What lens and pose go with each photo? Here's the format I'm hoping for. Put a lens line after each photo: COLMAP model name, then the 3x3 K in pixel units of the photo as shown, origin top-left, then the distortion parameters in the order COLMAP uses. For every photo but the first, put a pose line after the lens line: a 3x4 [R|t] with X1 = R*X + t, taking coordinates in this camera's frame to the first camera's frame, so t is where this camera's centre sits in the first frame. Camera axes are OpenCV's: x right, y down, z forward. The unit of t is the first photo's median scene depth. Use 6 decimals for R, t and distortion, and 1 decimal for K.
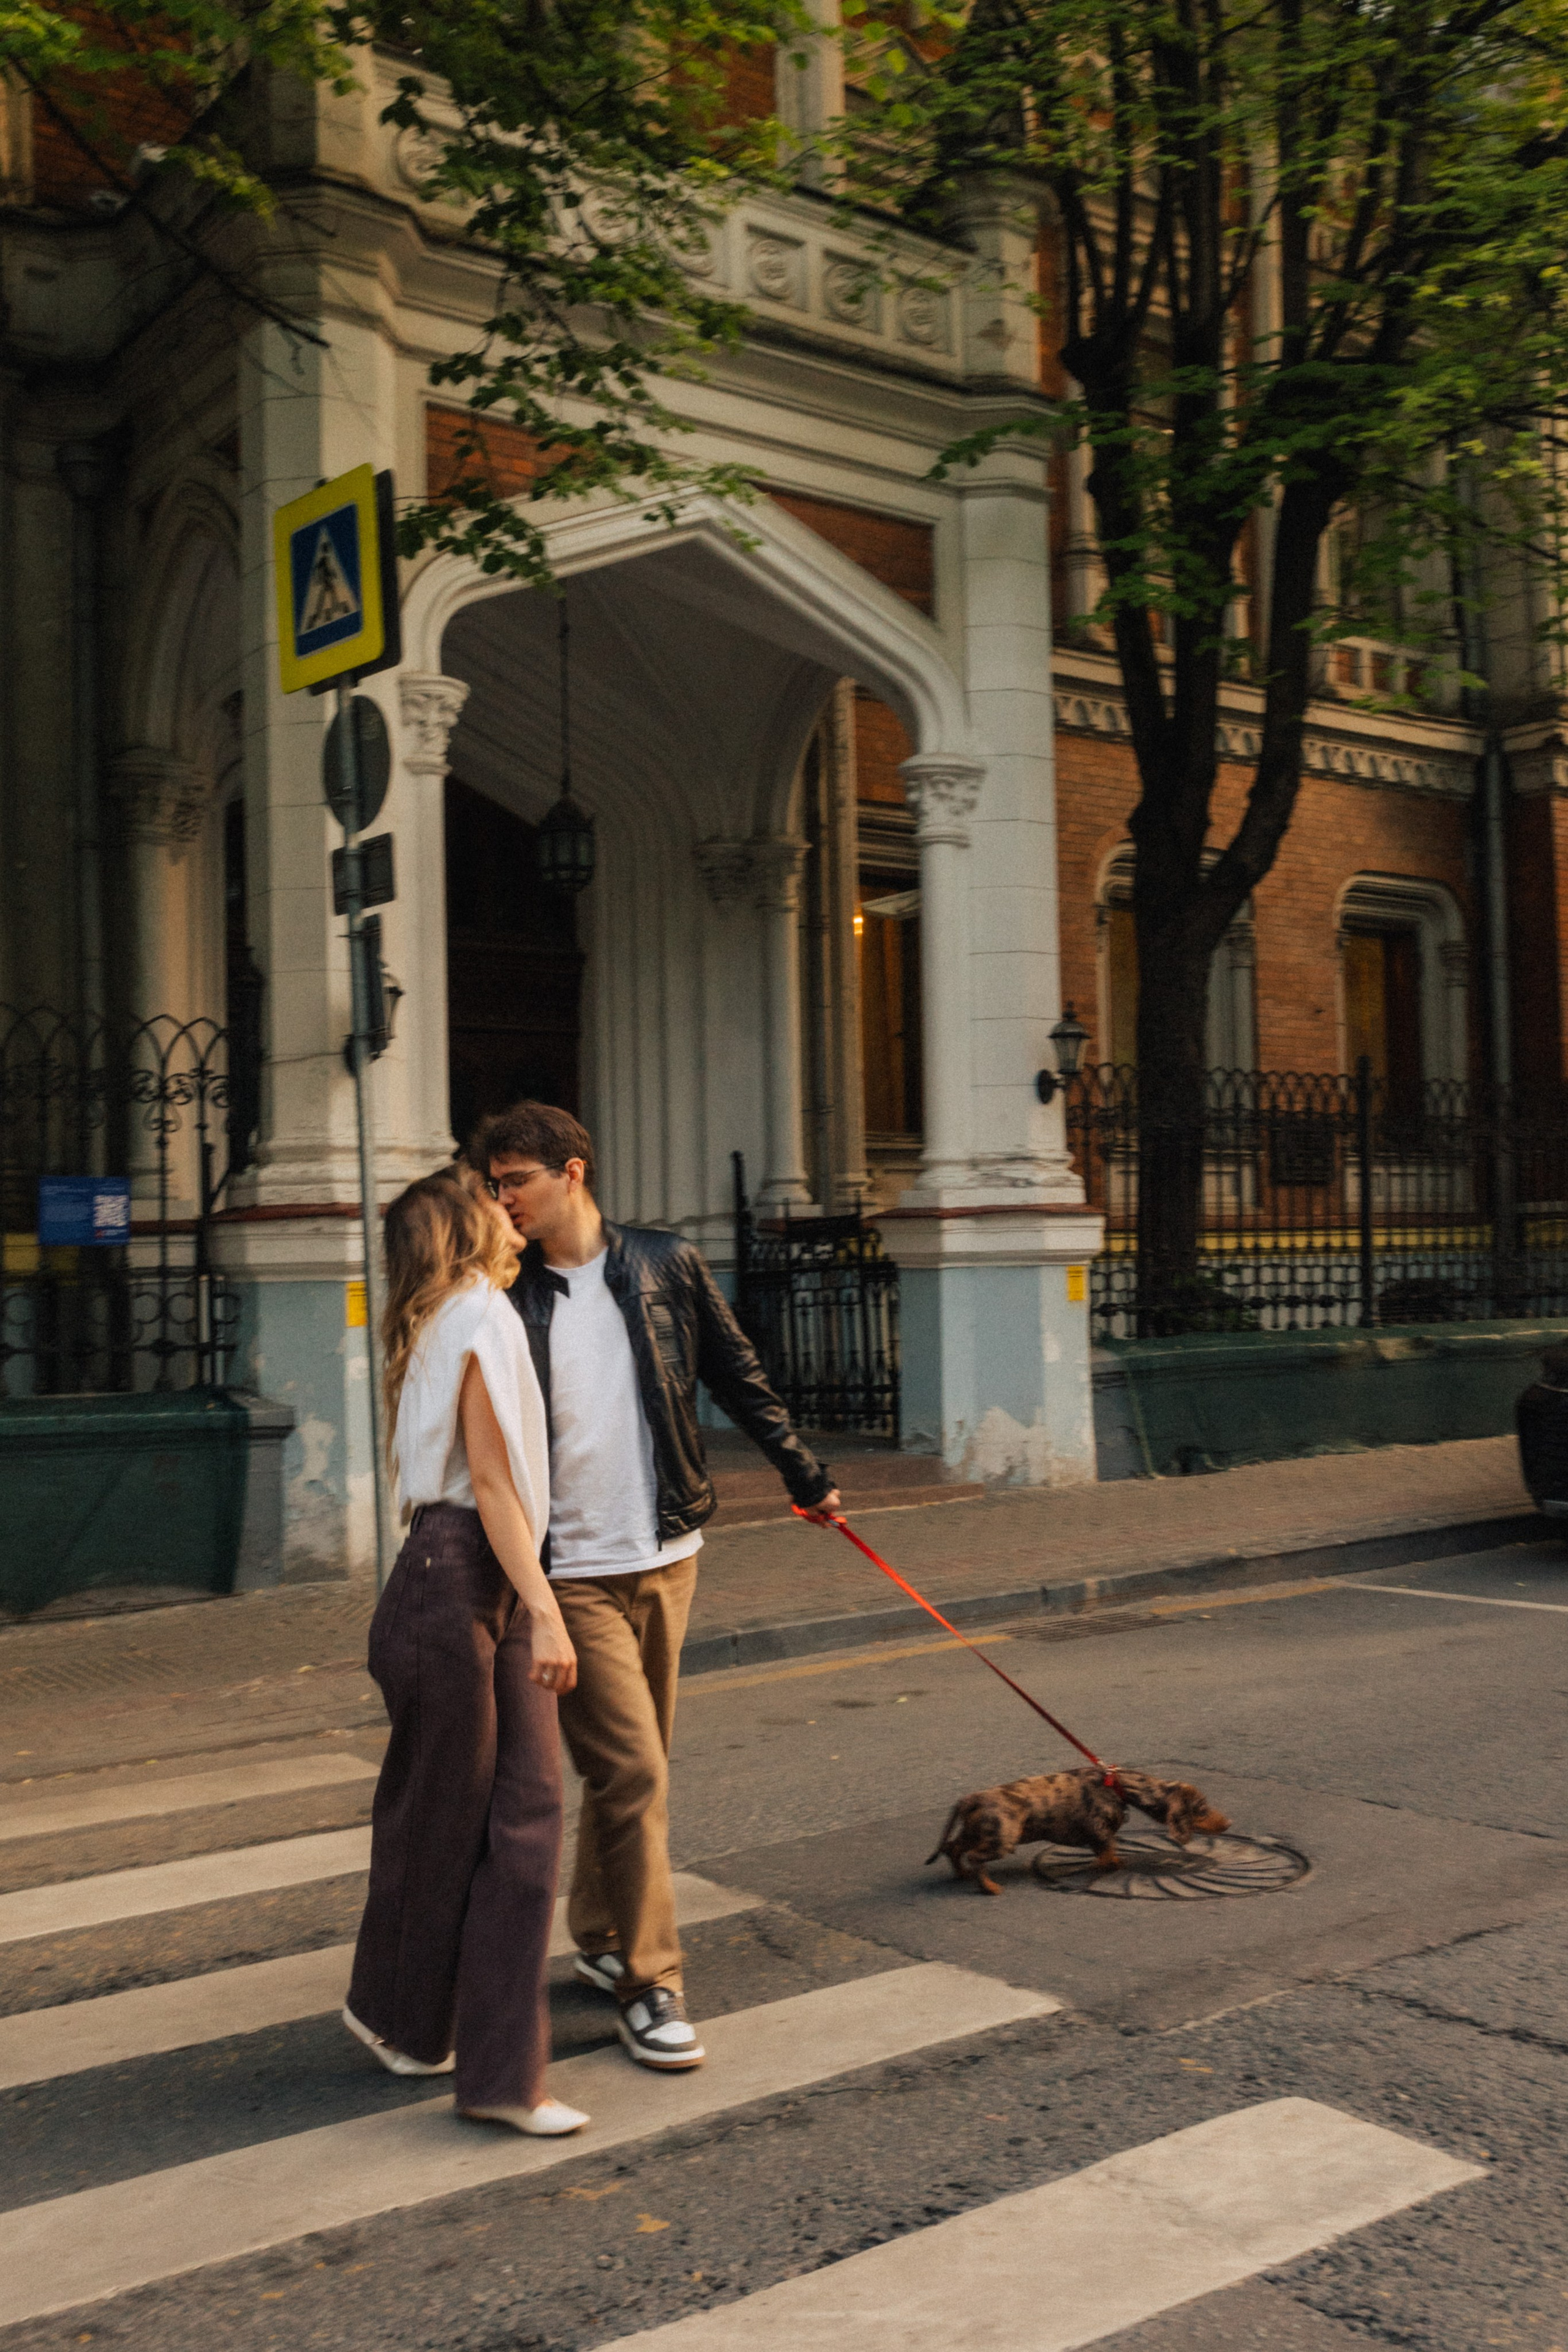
lens RADIAL K [[2199.0, 0, 778.0], [0, 2199.0, 1175.8], [0, 0, 1]] dist [0.001716, 0.003146]
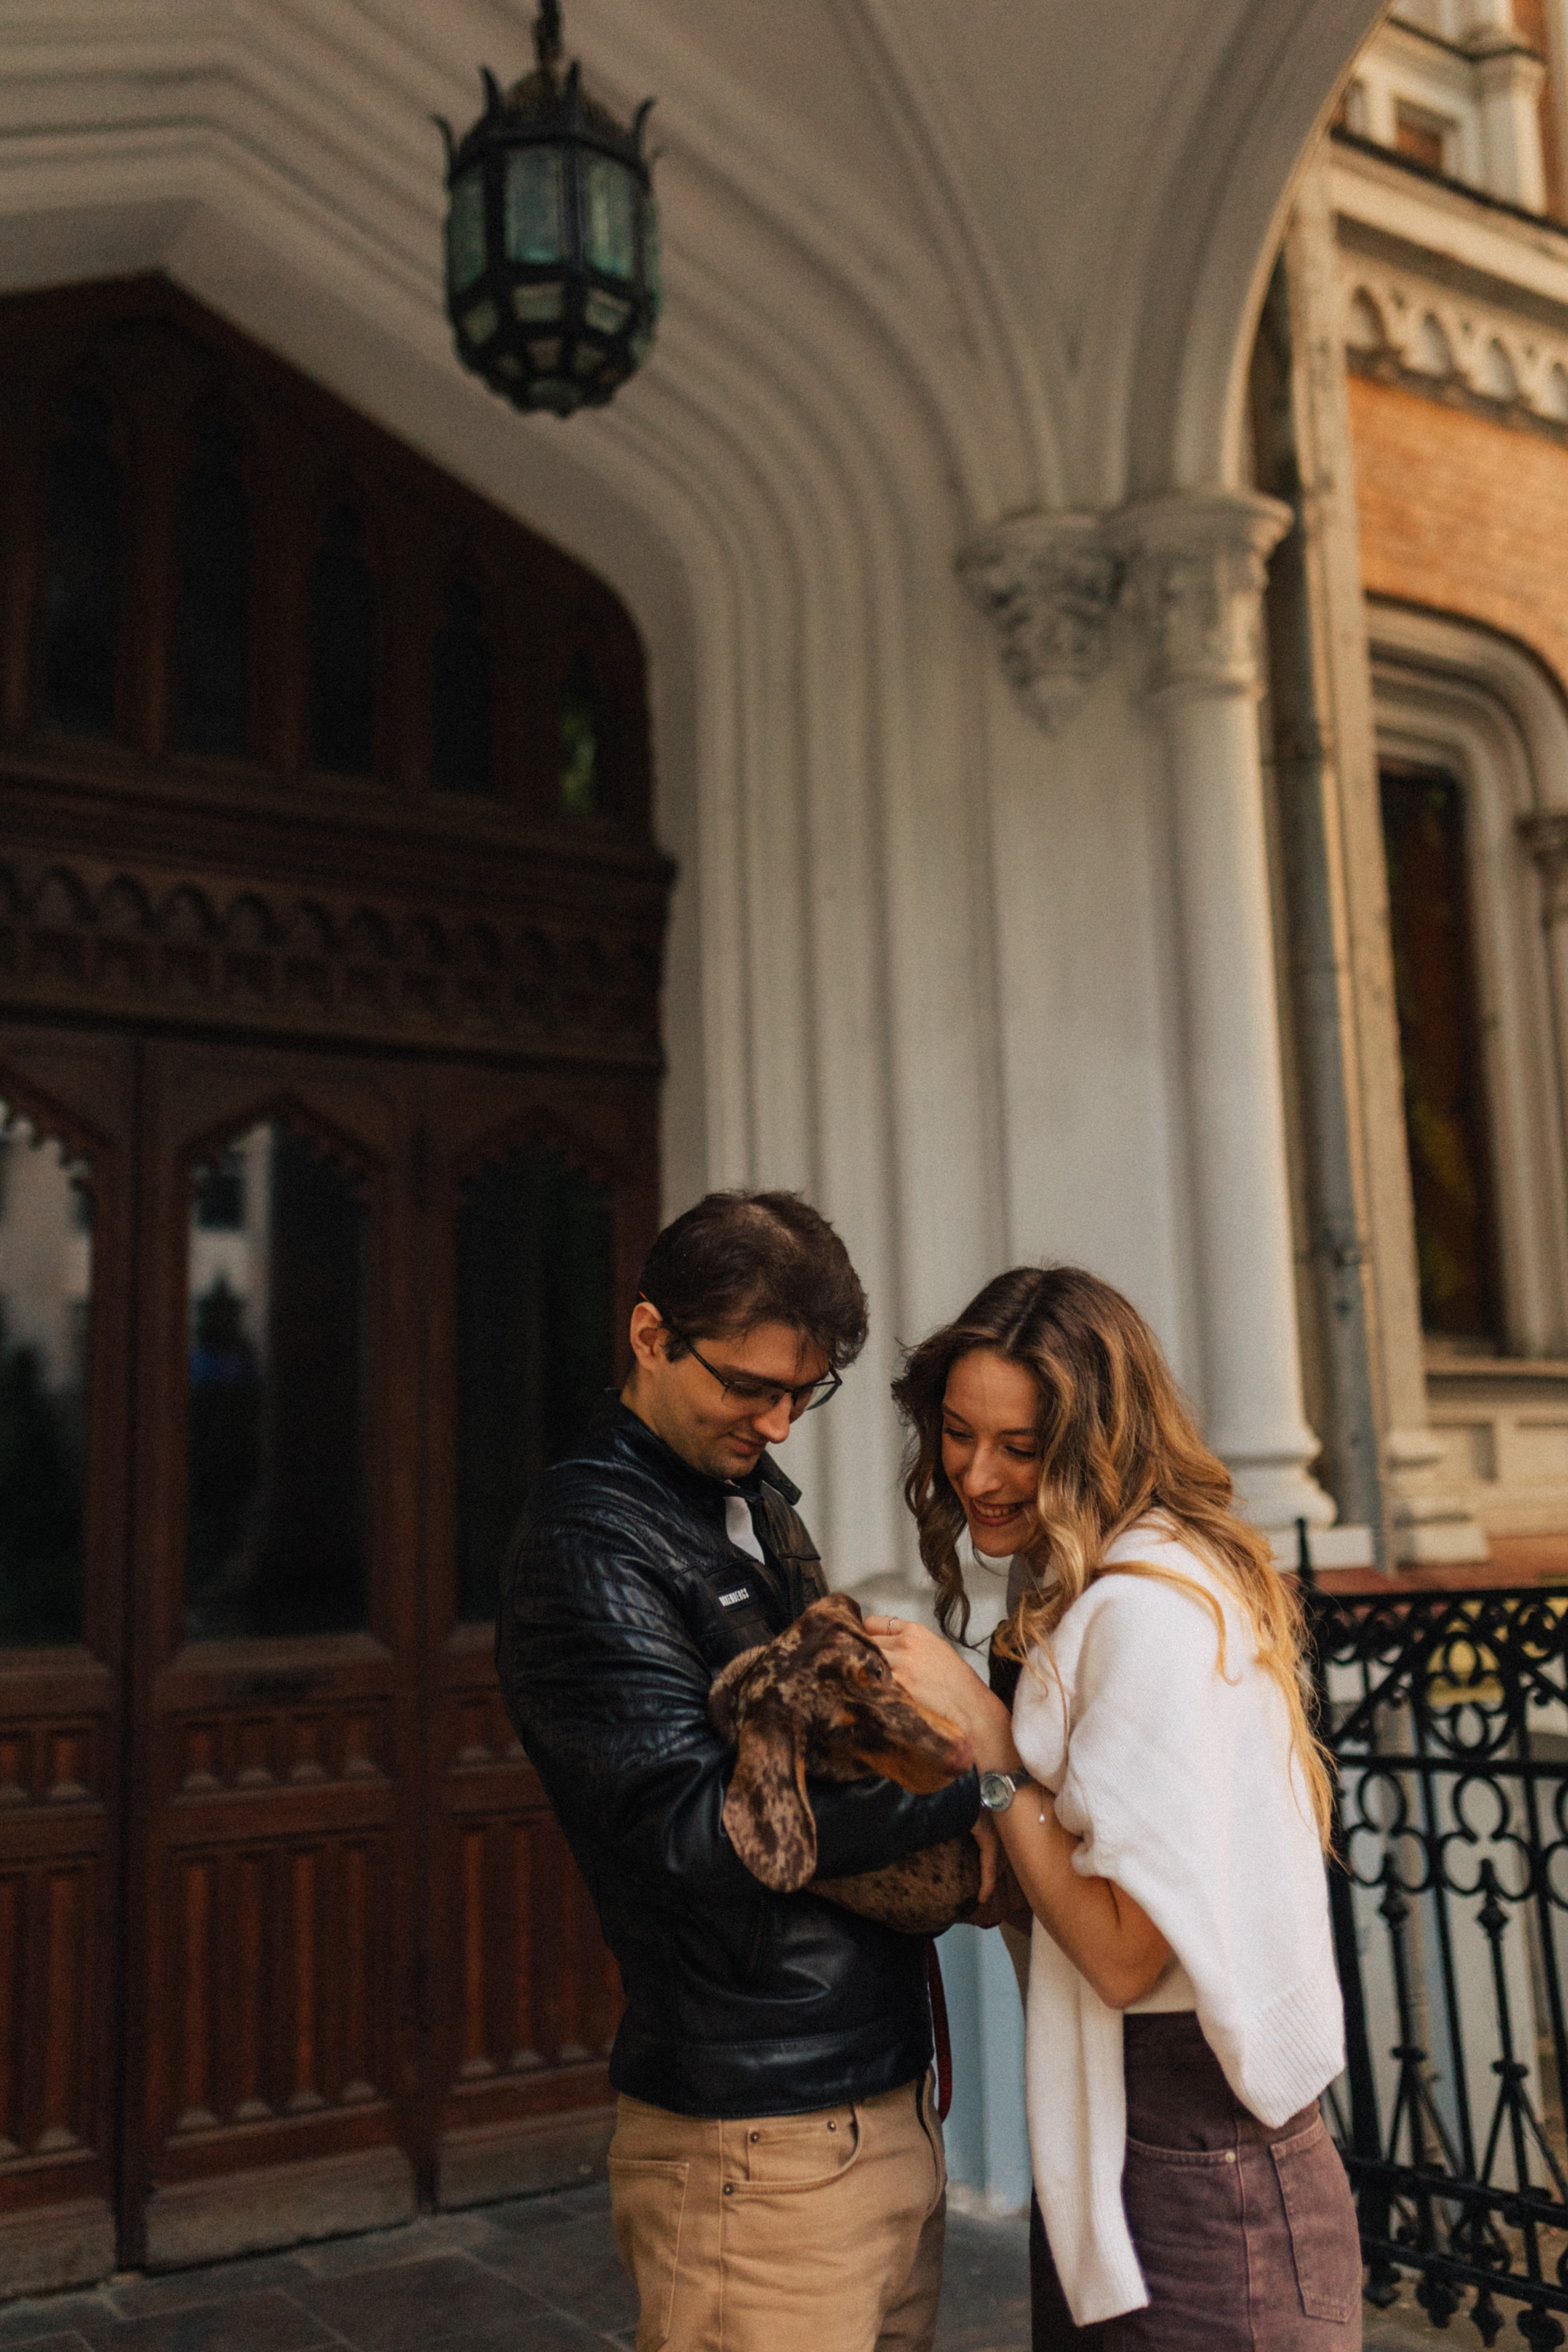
lens RADIAL K [[2289.6, 0, 890.2], [0, 2289.6, 1150.4], [0, 0, 1]] dist [0.004701, -0.001693]
pose [[0.996739, -0.022308, -0.077545, -0.027868], [0.013237, 0.993209, -0.115587, -0.005880], [0.079597, 0.114183, 0.990266, 0.765244]]
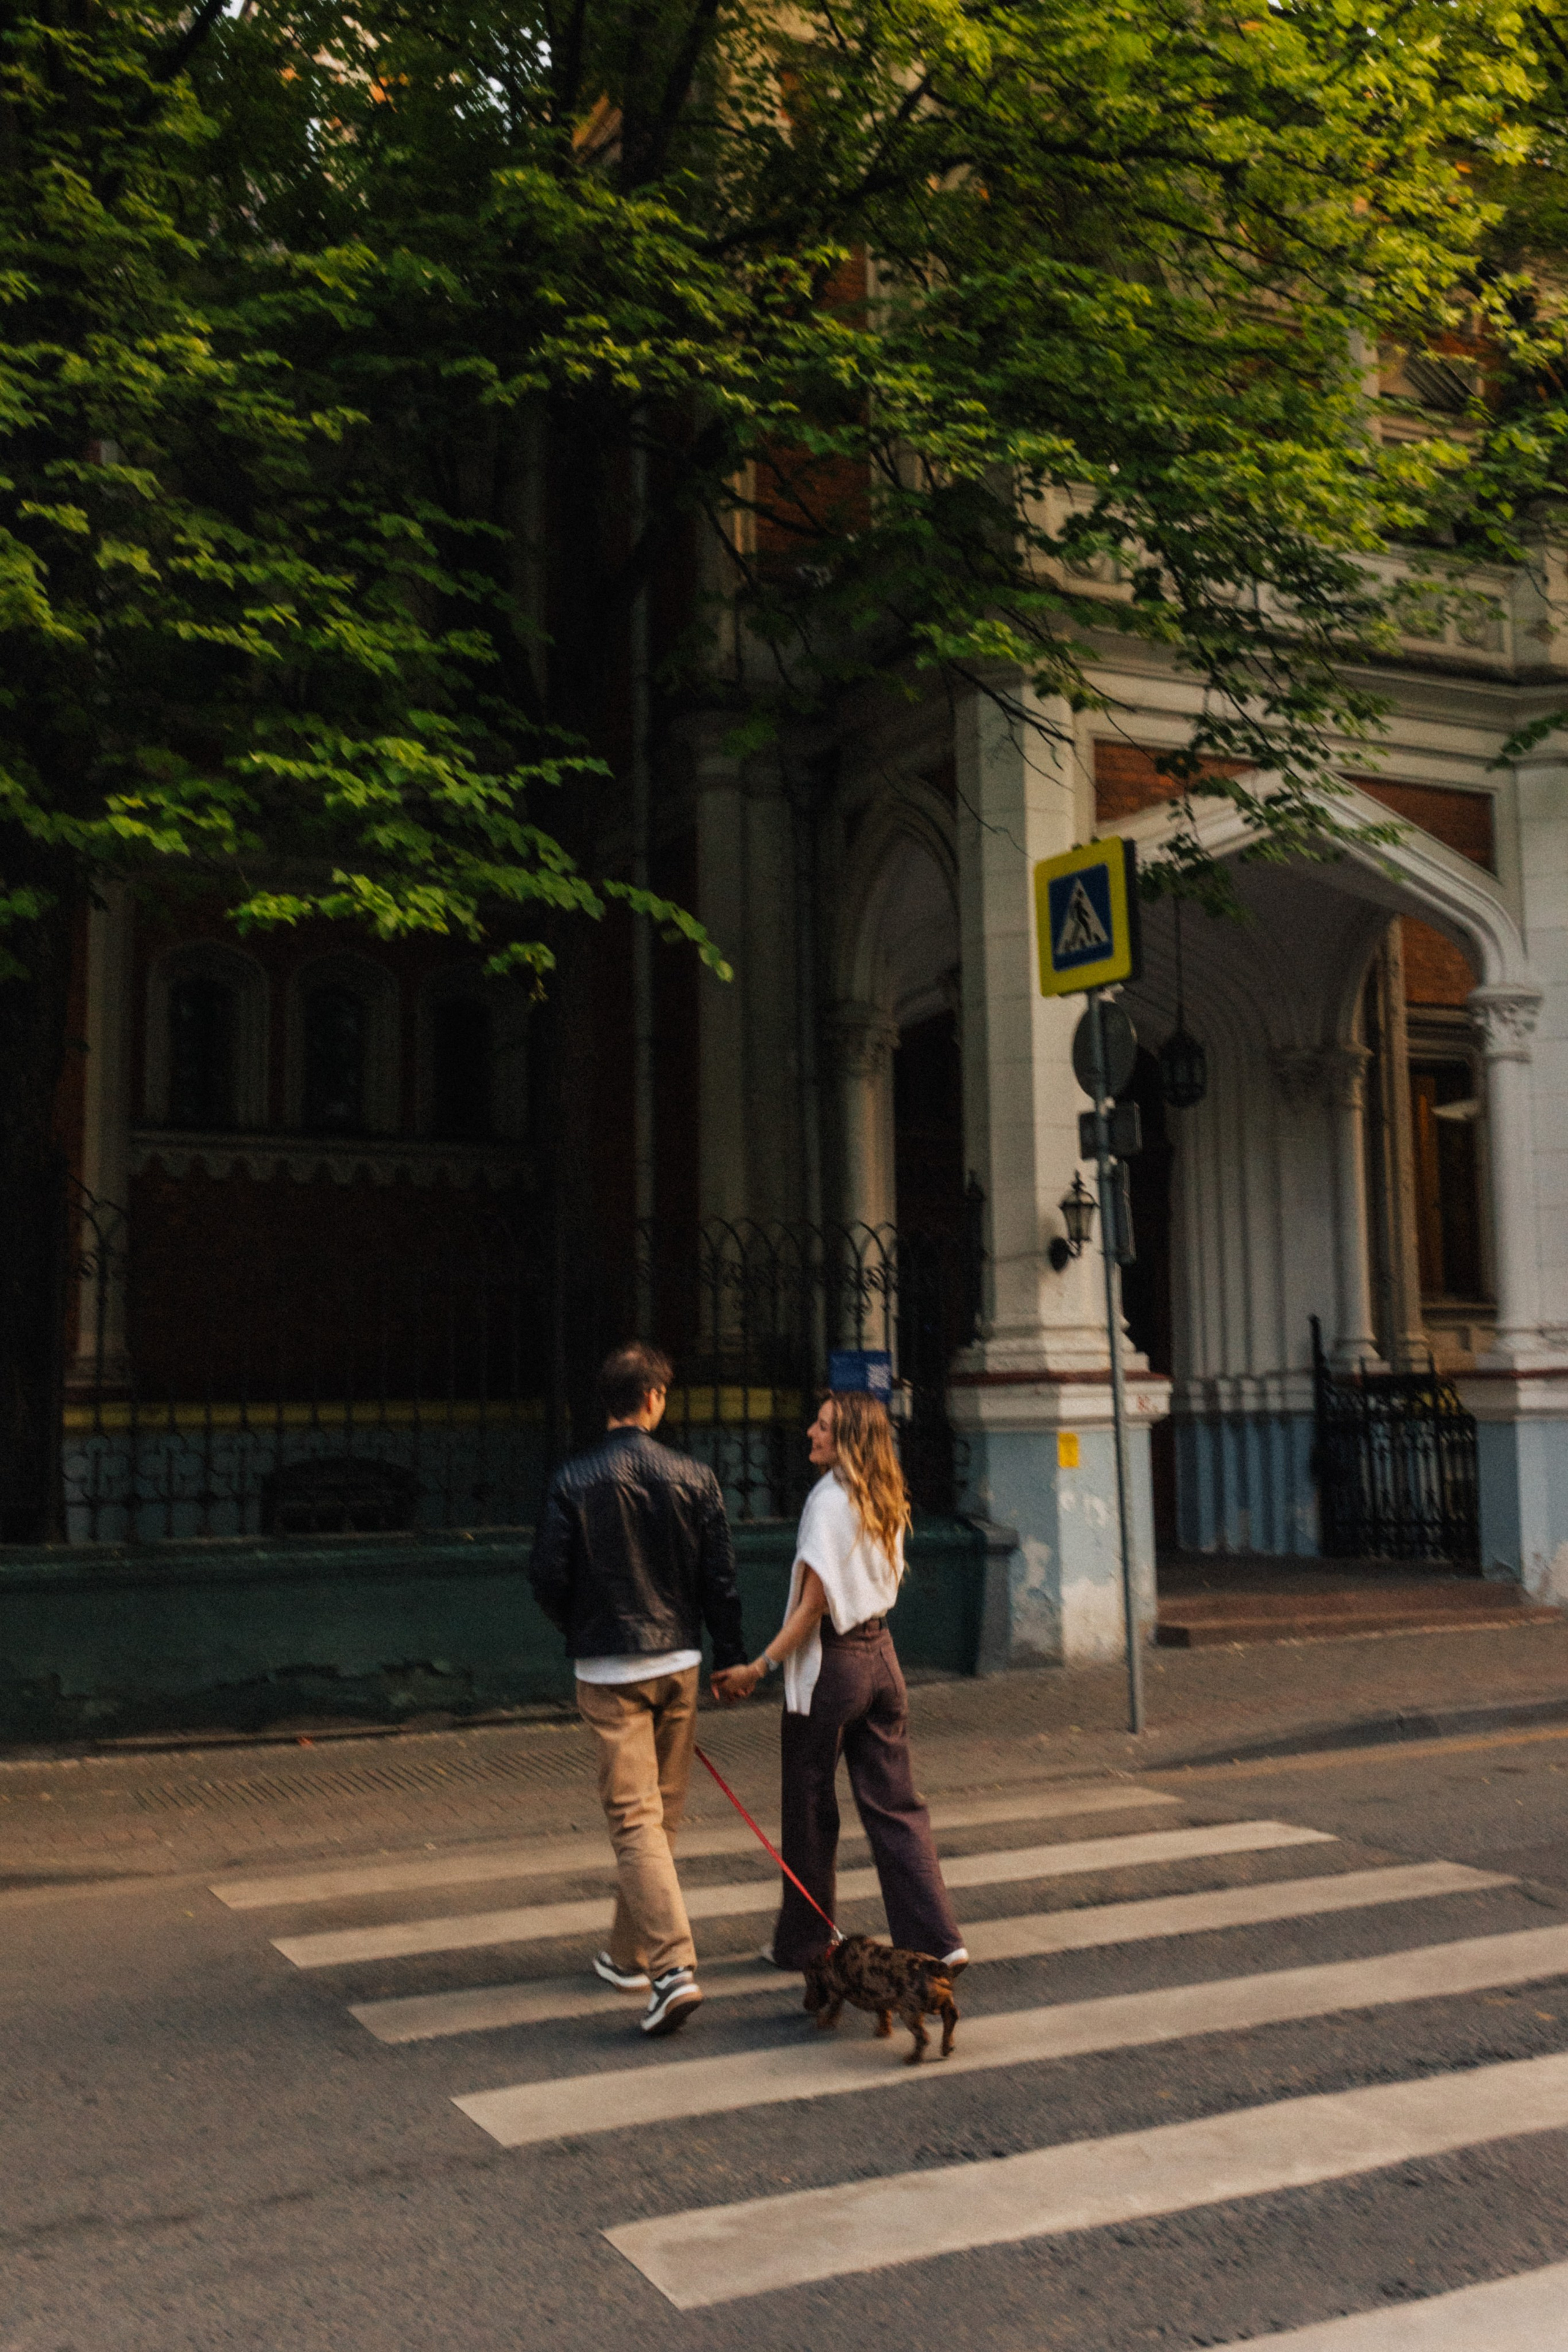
lens RADIAL K [[2204.1, 0, 779.5], [0, 2204.1, 1156.5], [0, 0, 1]] dist [-0.000056, -0.007900]
pose [[0.981827, -0.014289, -0.189237, -0.088563], [0.001893, 0.997849, -0.065526, -0.022954], [0.189767, 0.063977, 0.979743, -0.240713]]
